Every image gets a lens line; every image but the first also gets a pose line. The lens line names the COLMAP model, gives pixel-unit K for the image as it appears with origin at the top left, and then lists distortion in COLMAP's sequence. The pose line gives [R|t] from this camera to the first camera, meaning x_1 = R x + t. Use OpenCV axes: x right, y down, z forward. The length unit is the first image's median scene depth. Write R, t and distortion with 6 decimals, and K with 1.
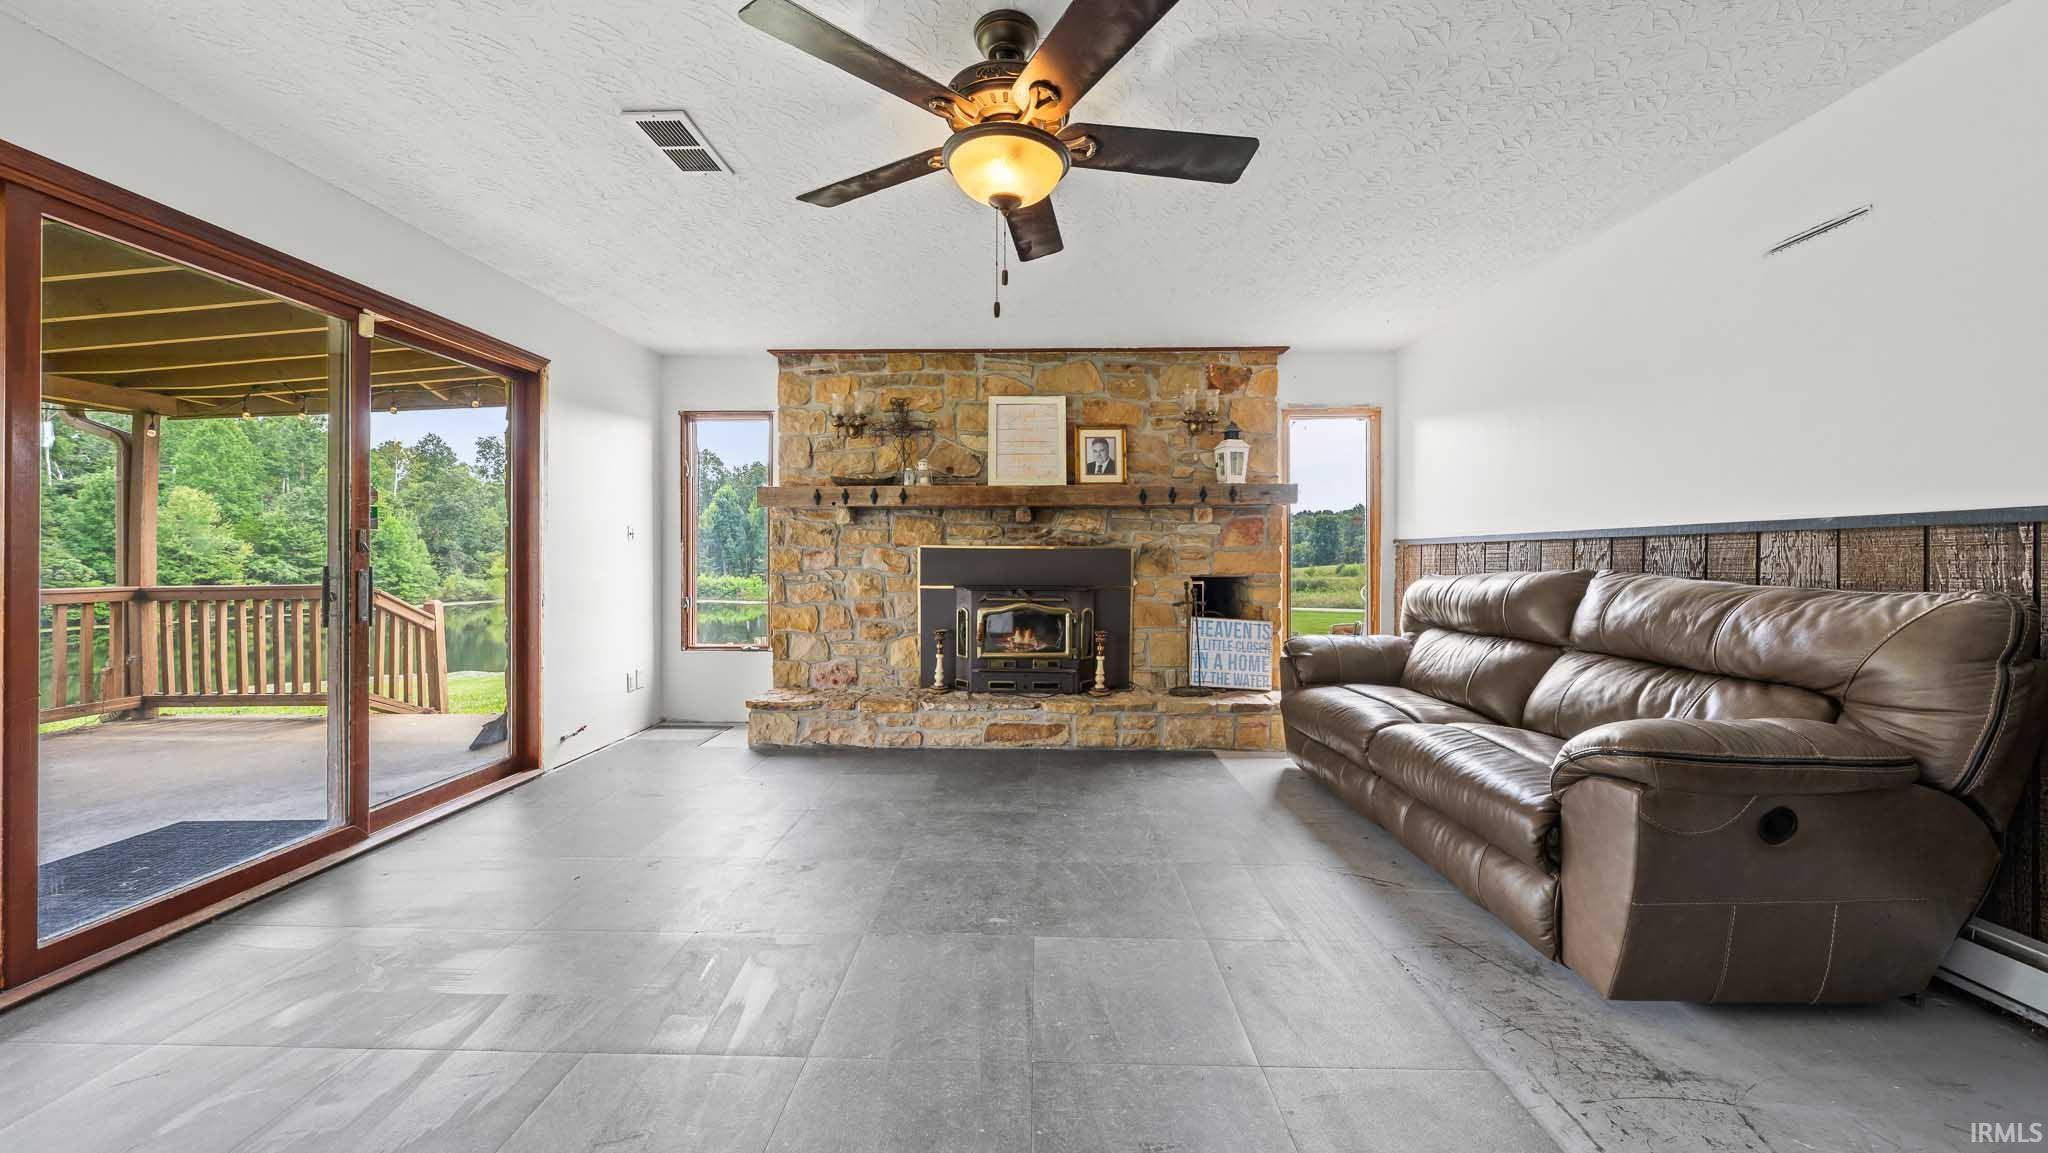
lens RADIAL K [[687.3, 0, 991.6], [0, 687.3, 562.4], [0, 0, 1]] dist [0.005569, -0.000109]
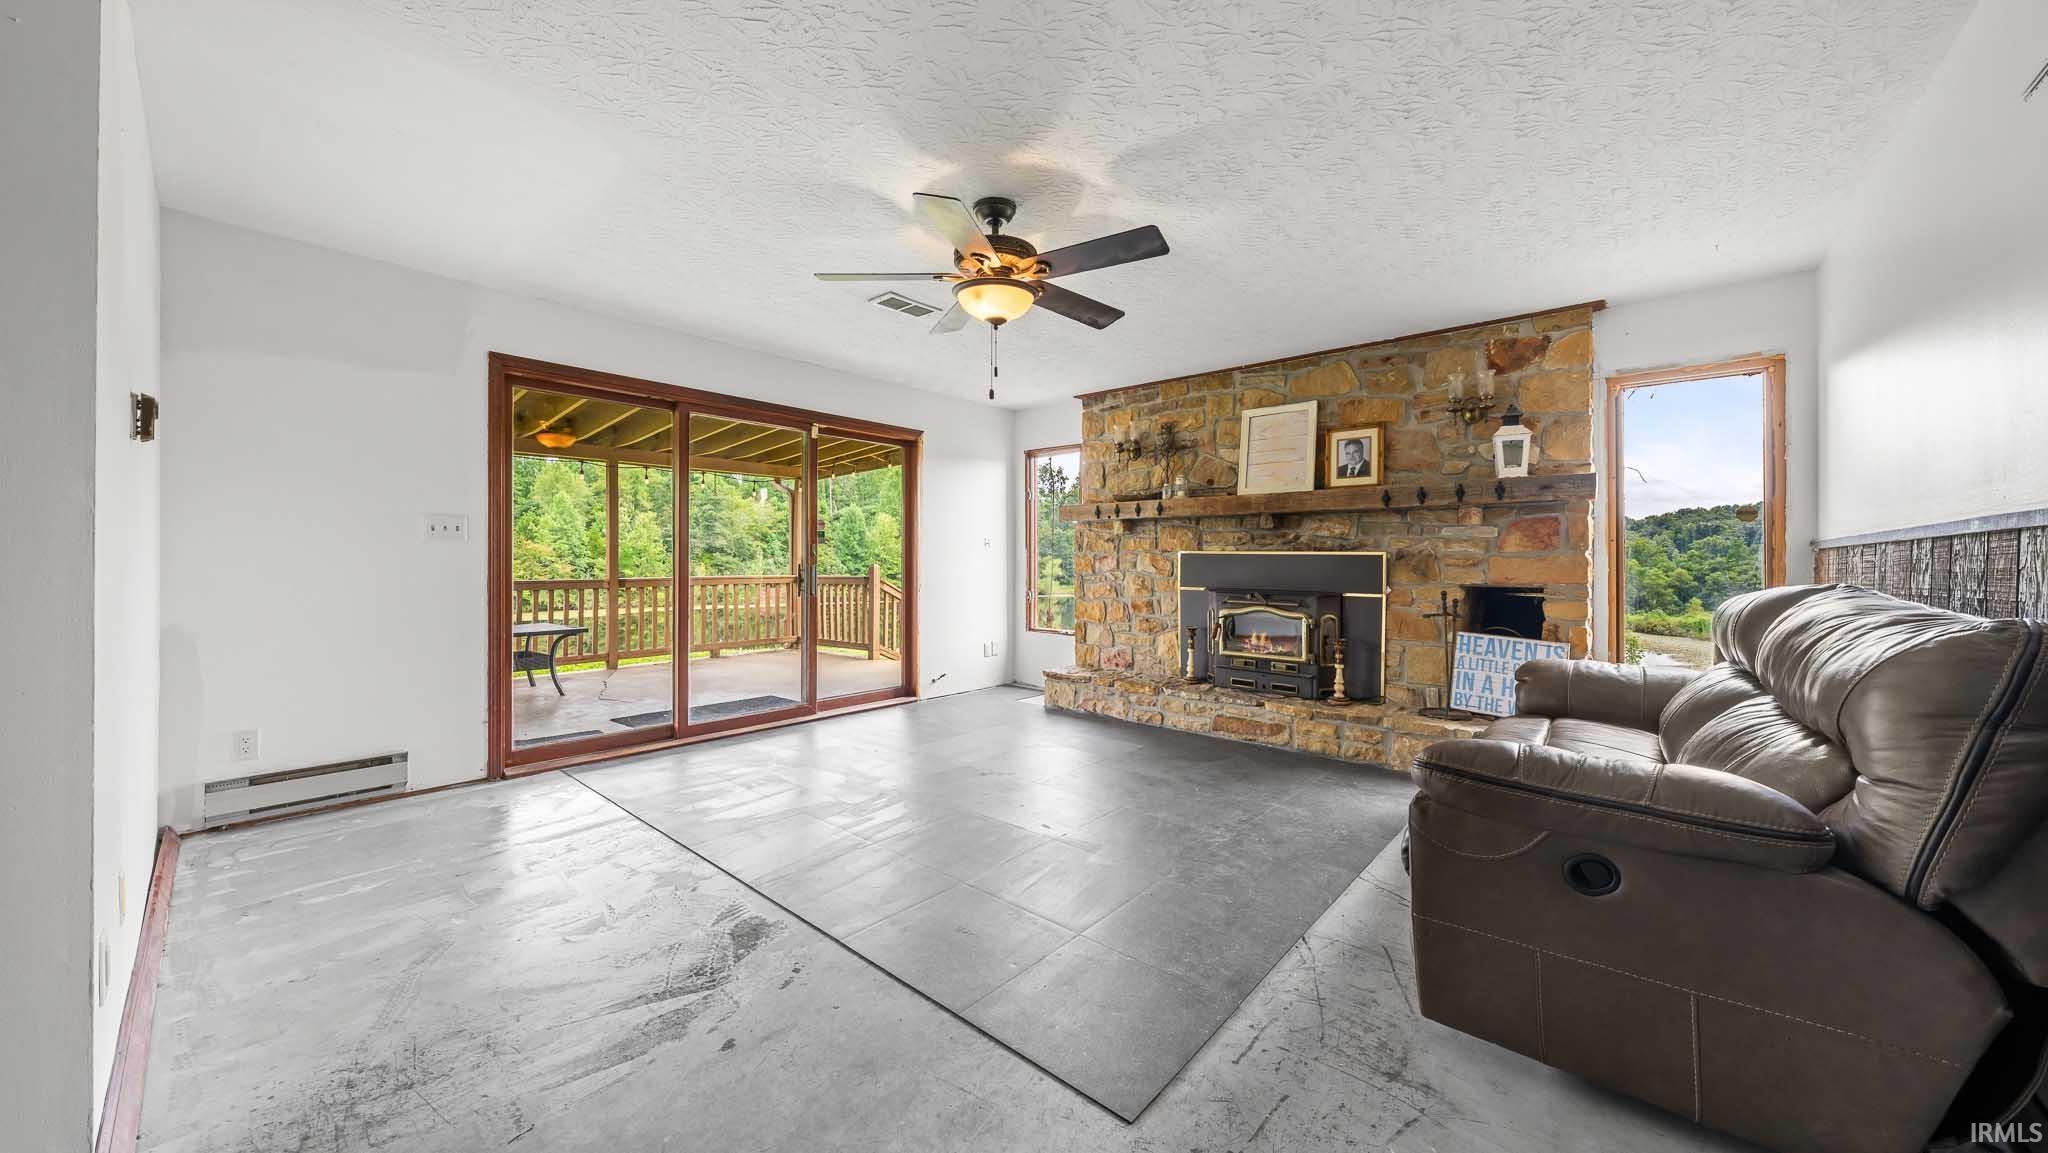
lens RADIAL K [[687.3, 0, 1034.2], [0, 687.3, 584.4], [0, 0, 1]] dist [0.005569, -0.000109]
pose [[0.784918, 0.026614, -0.619027, 0.409927], [-0.010911, 0.999516, 0.029138, -0.000895], [0.619503, -0.016116, 0.784829, -0.038665]]
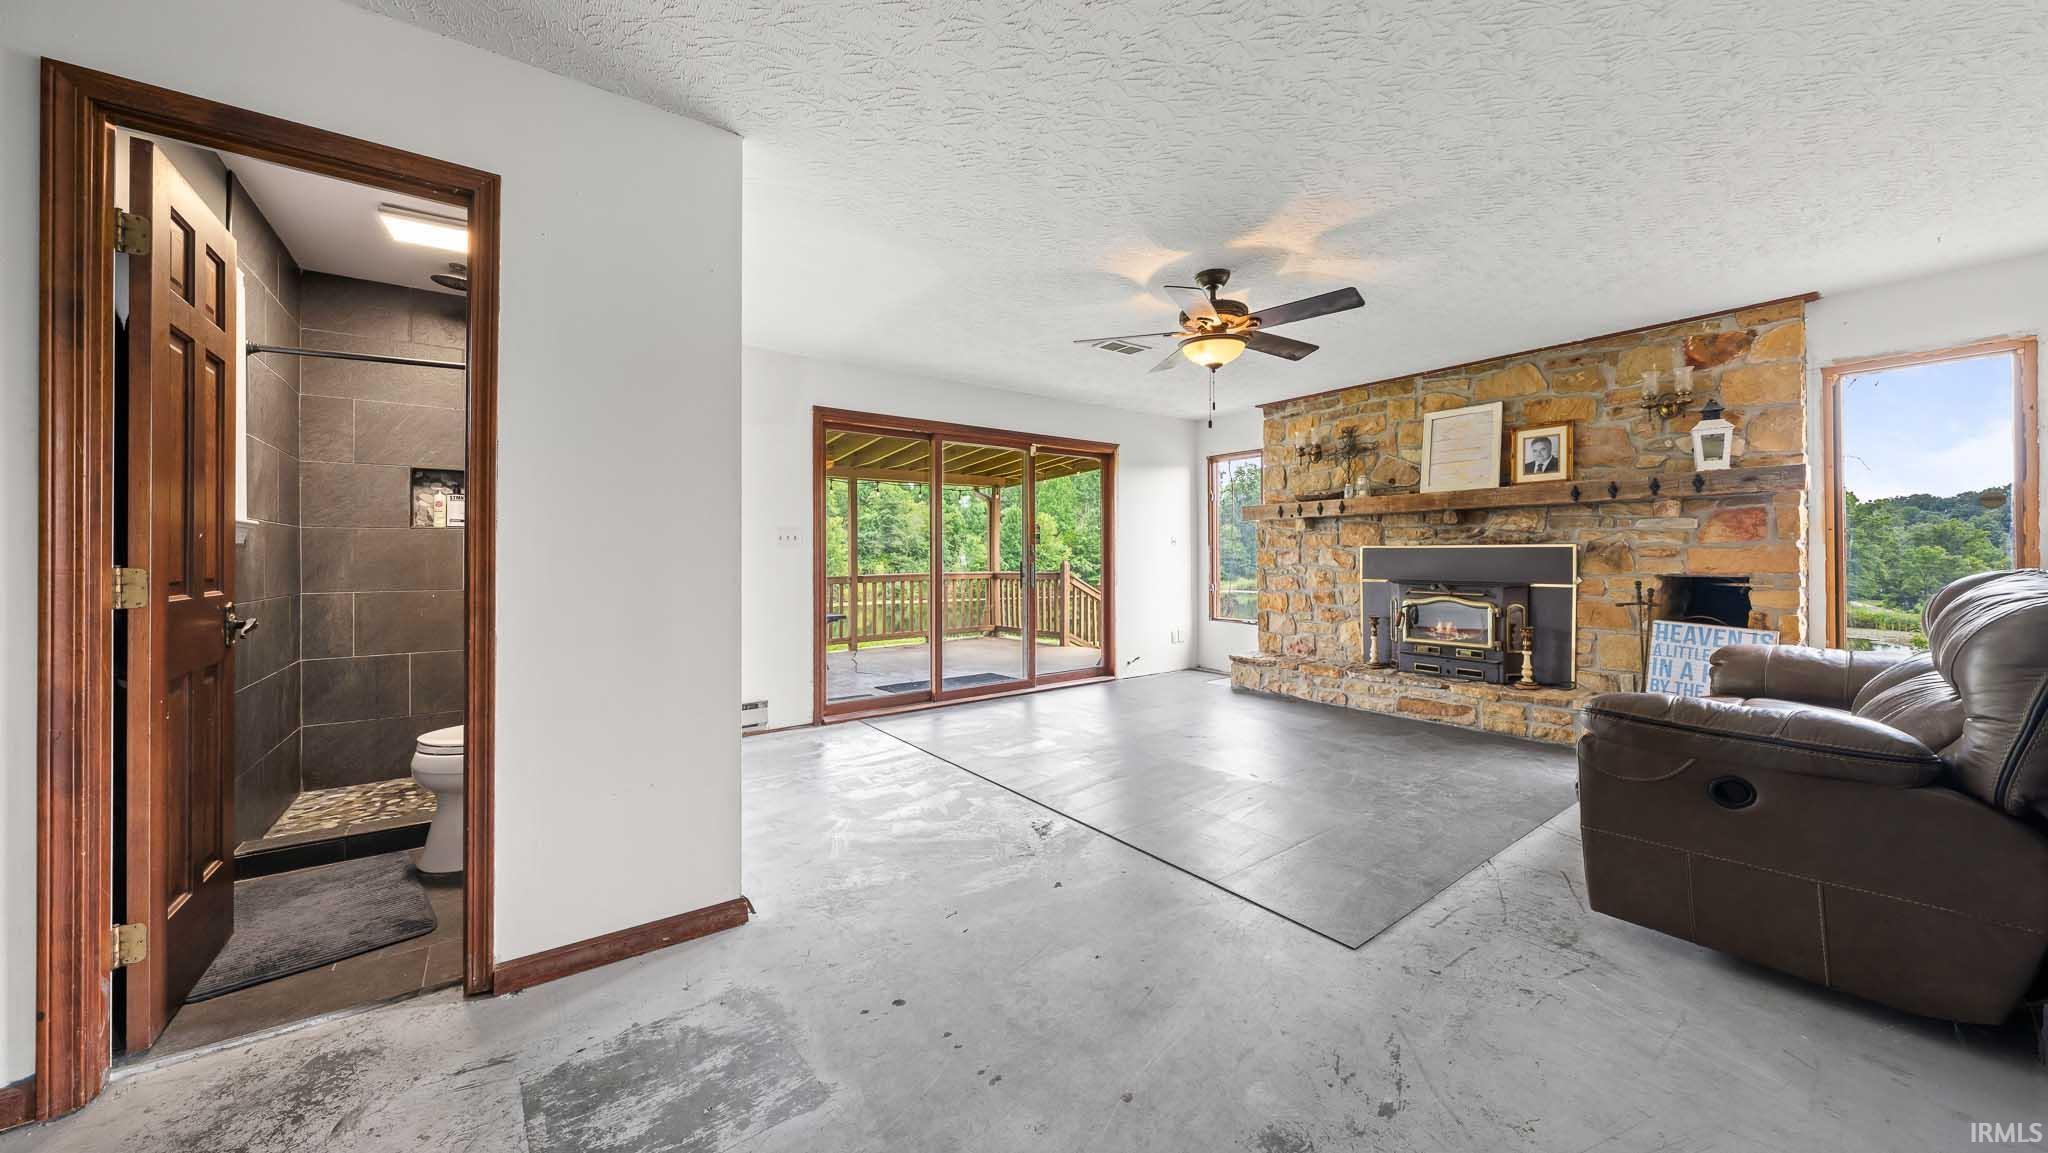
lens RADIAL K [[687.3, 0, 1047.7], [0, 687.3, 578.7], [0, 0, 1]] dist [0.005569, -0.000109]
pose [[0.646599, 0.020737, -0.762549, 0.467432], [-0.000101, 0.999633, 0.027098, -0.000126], [0.762830, -0.017444, 0.646363, -0.215148]]
